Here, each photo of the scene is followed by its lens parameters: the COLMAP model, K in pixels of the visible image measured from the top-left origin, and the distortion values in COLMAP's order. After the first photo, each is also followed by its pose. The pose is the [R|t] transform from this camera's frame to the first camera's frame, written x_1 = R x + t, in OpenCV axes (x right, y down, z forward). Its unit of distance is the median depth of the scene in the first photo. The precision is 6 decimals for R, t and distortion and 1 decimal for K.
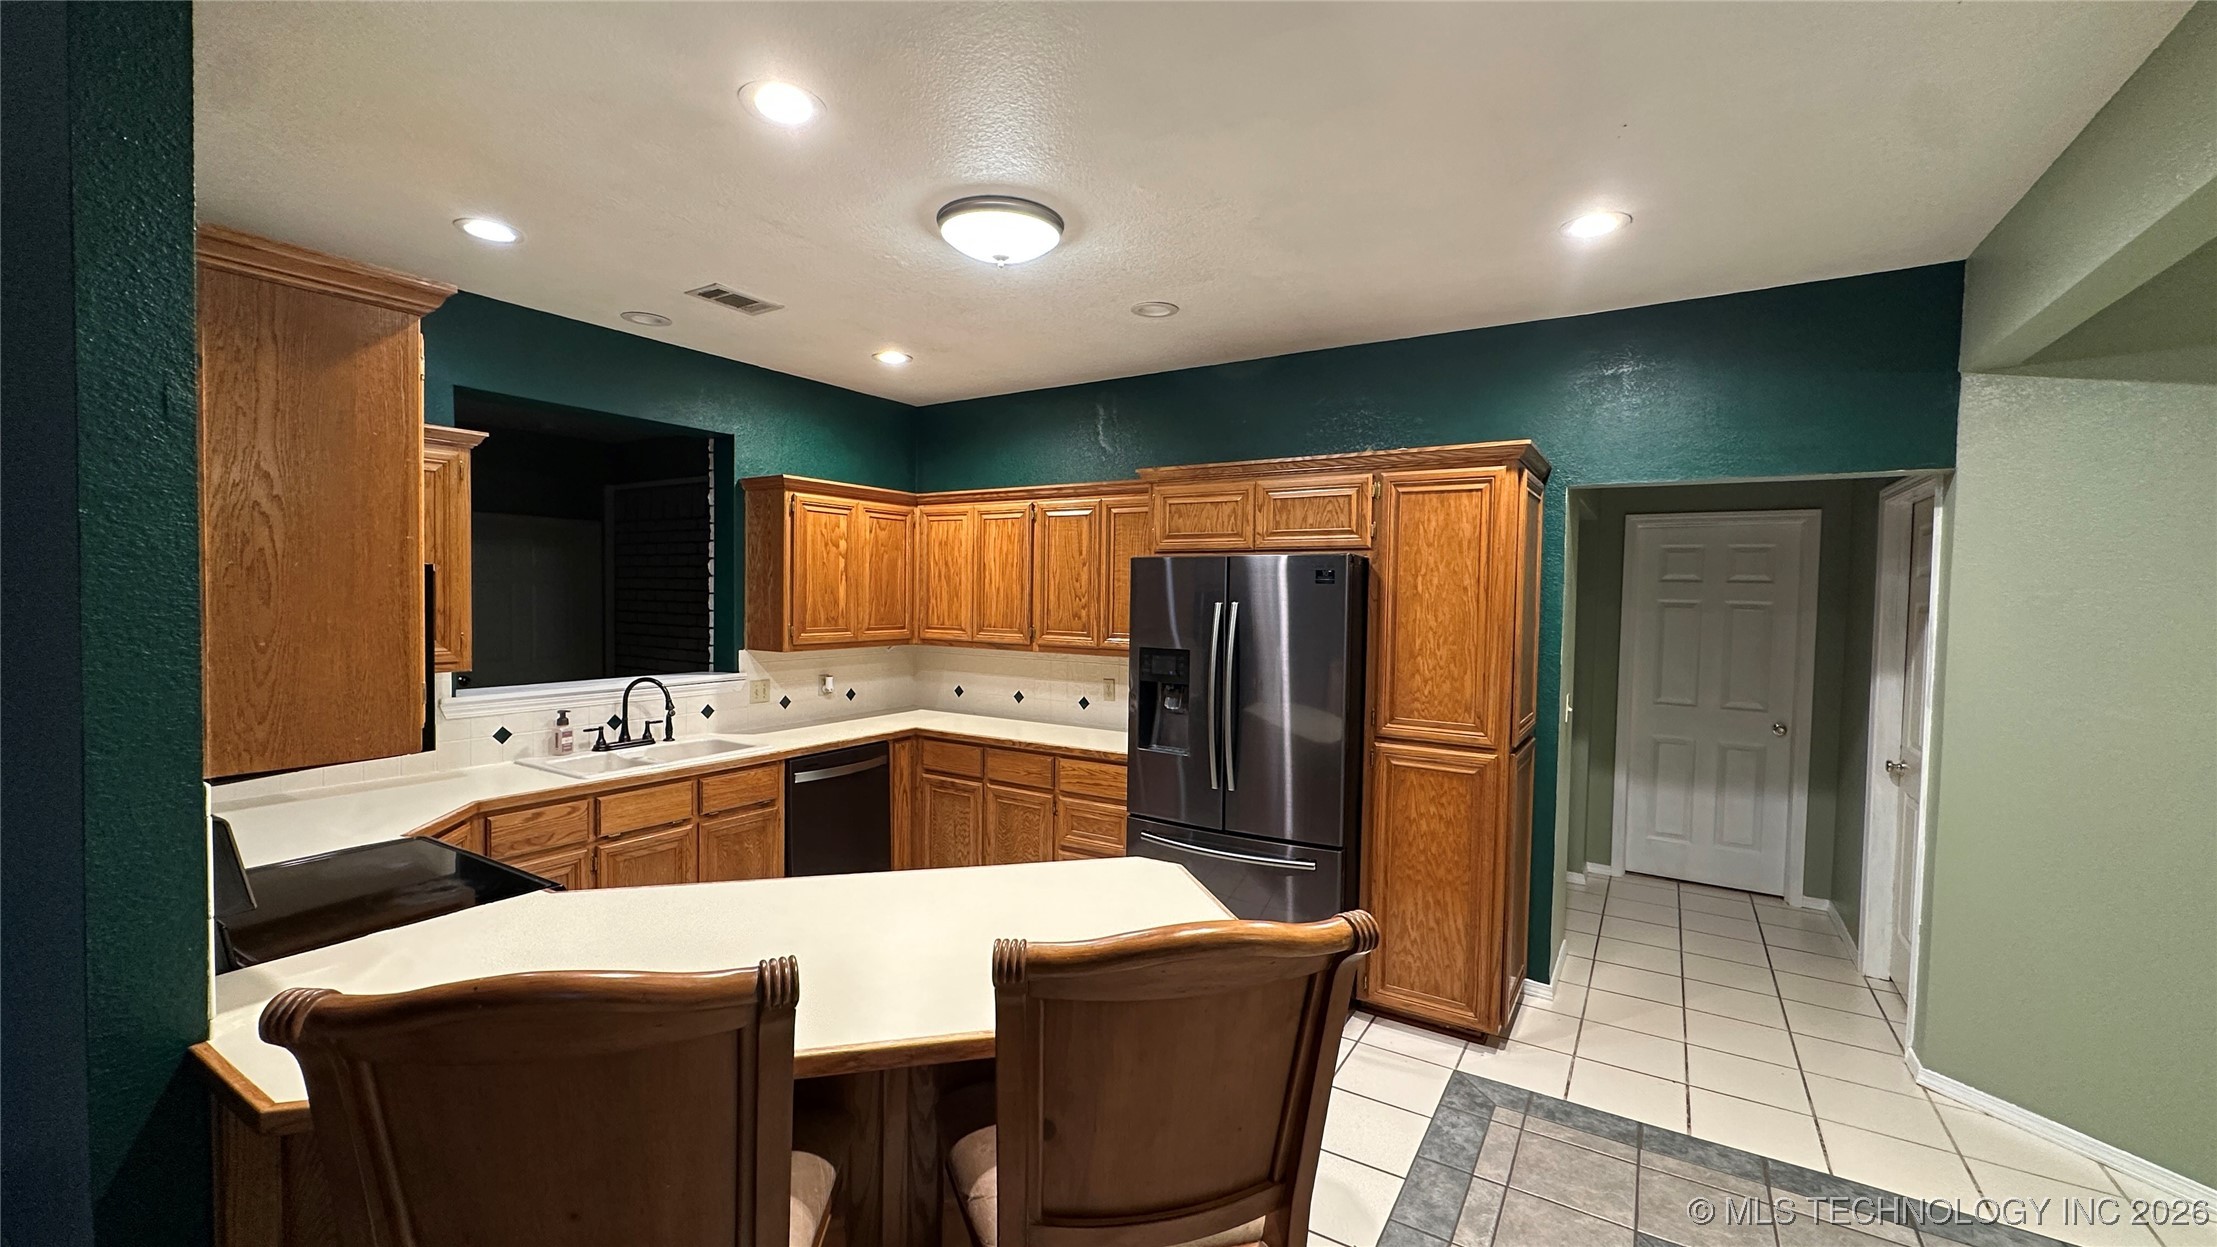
lens RADIAL K [[881.5, 0, 1105.9], [0, 881.5, 621.7], [0, 0, 1]] dist [-0.003843, 0.000063]
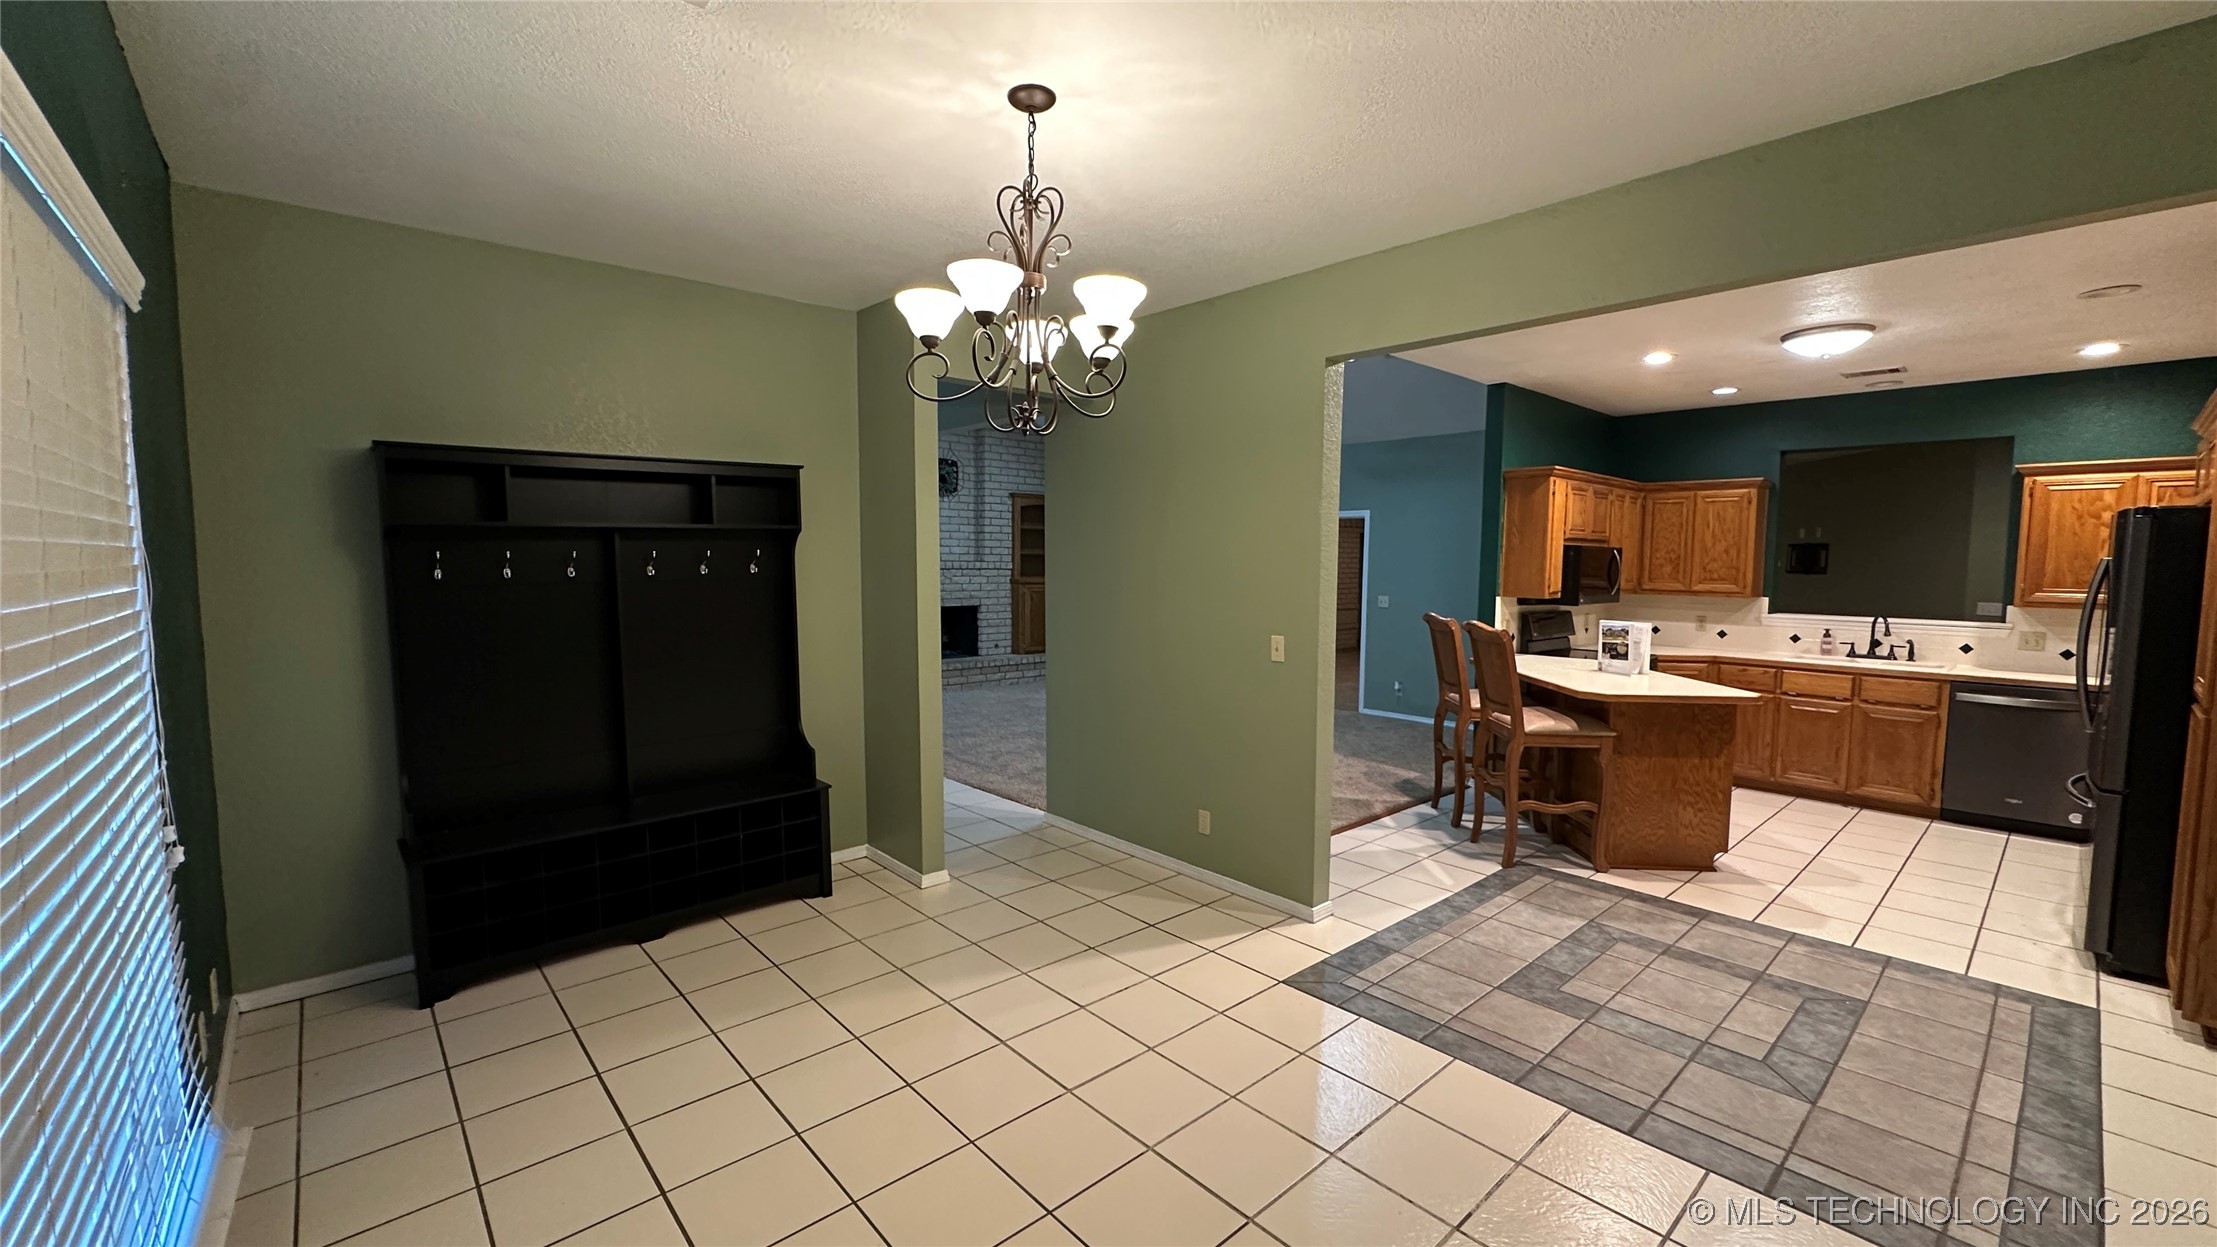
lens RADIAL K [[881.5, 0, 1105.9], [0, 881.5, 621.7], [0, 0, 1]] dist [-0.003843, 0.000063]
pose [[-0.272025, 0.051943, -0.960887, 1.327661], [-0.046753, 0.996649, 0.067112, 0.036273], [0.961154, 0.063181, -0.268685, 0.108593]]
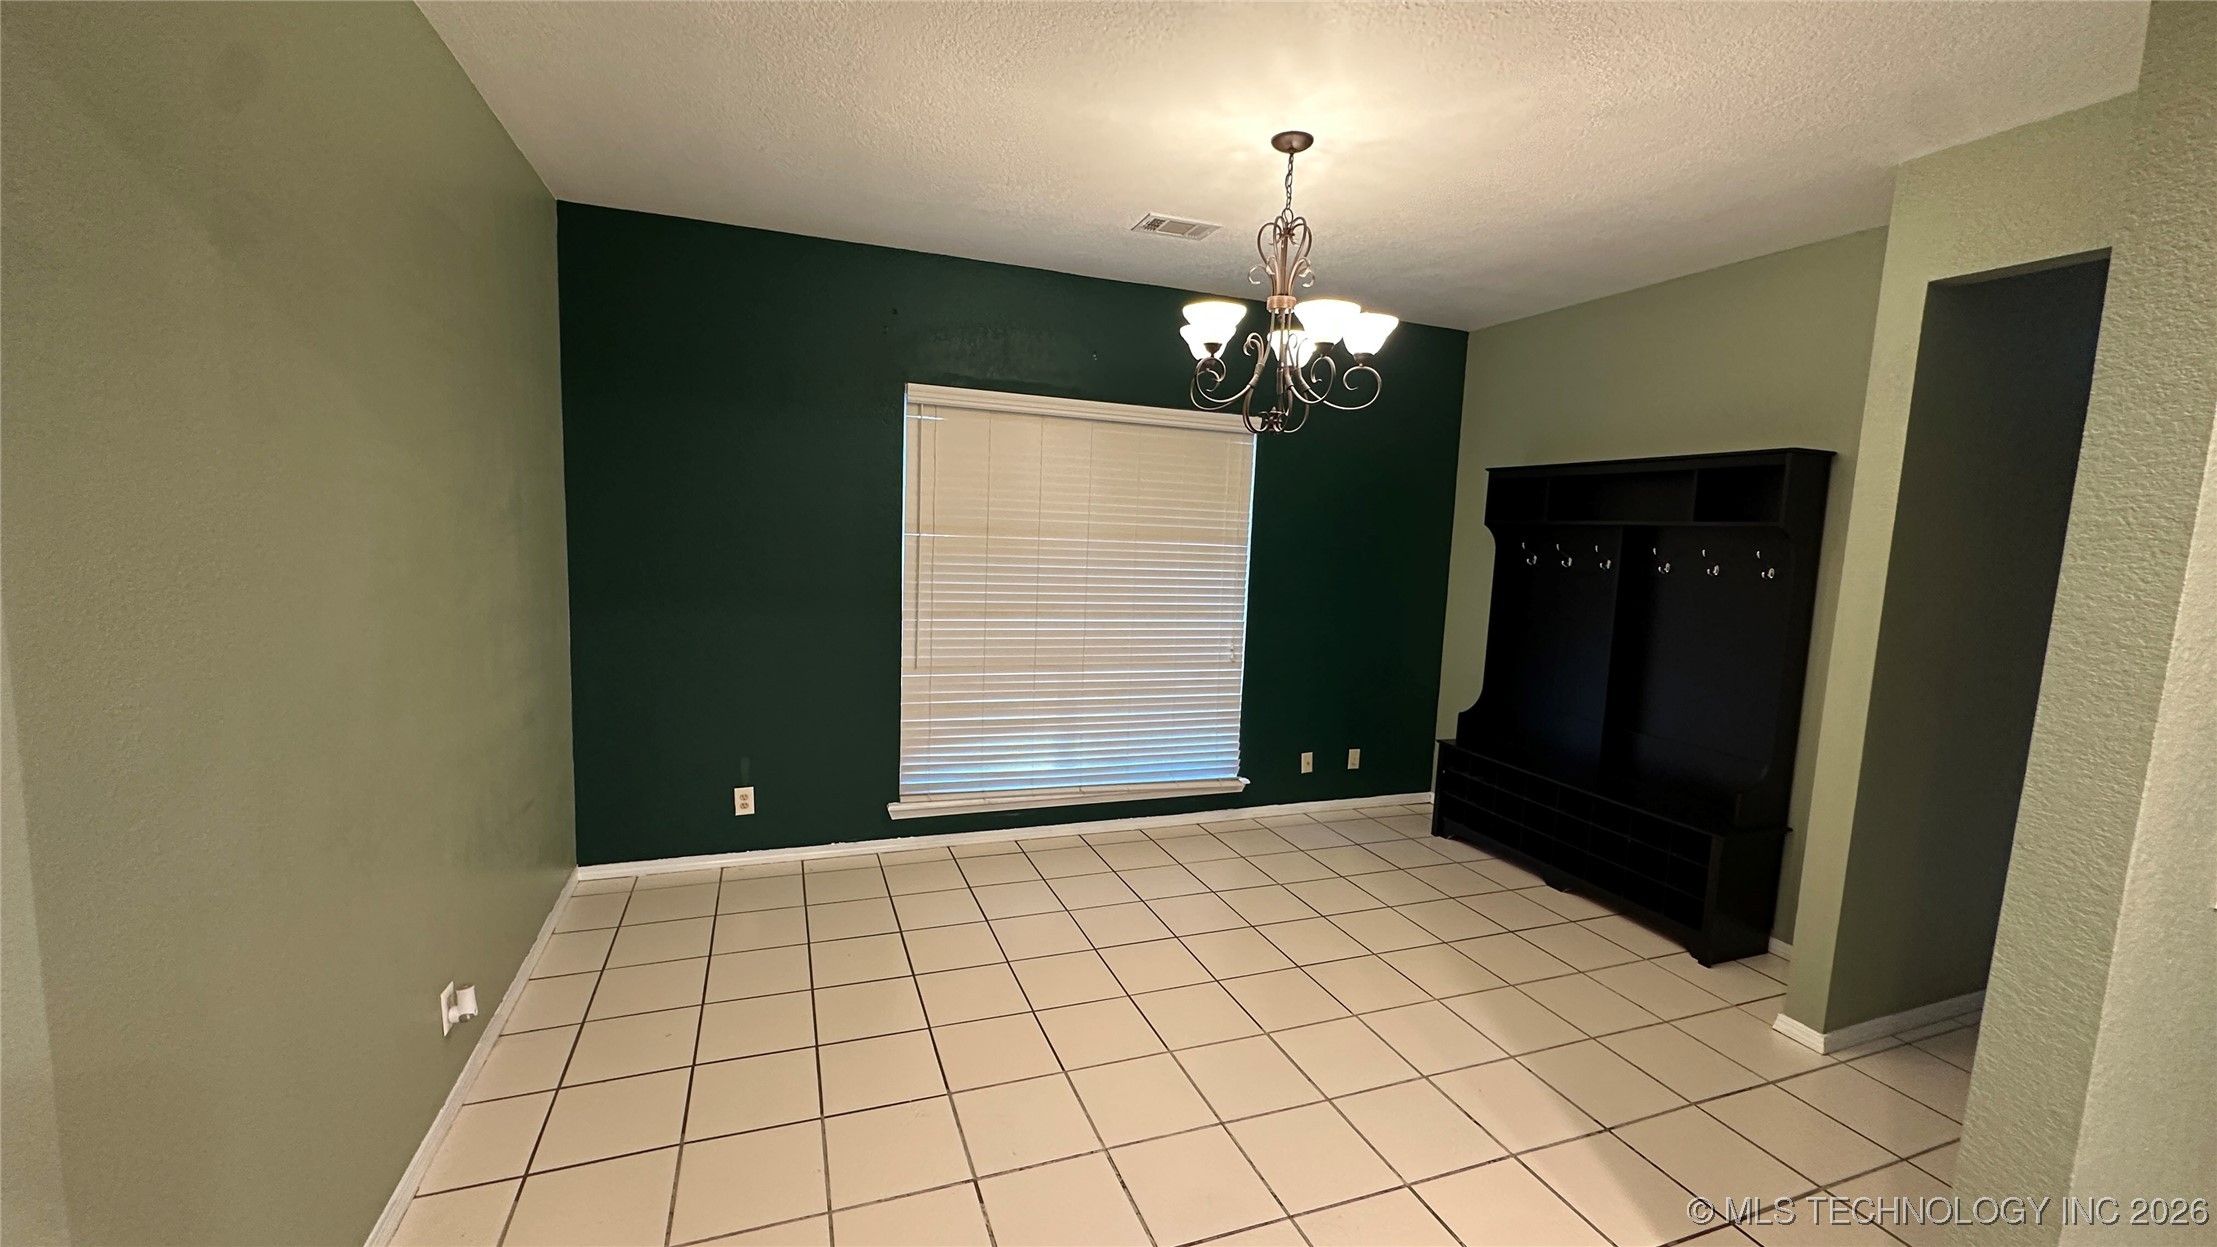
lens RADIAL K [[881.5, 0, 1105.9], [0, 881.5, 621.7], [0, 0, 1]] dist [-0.003843, 0.000063]
pose [[-0.795891, -0.120080, 0.593413, 0.424029], [-0.032651, 0.987221, 0.155978, -0.006374], [-0.604559, 0.104766, -0.789641, 0.543968]]
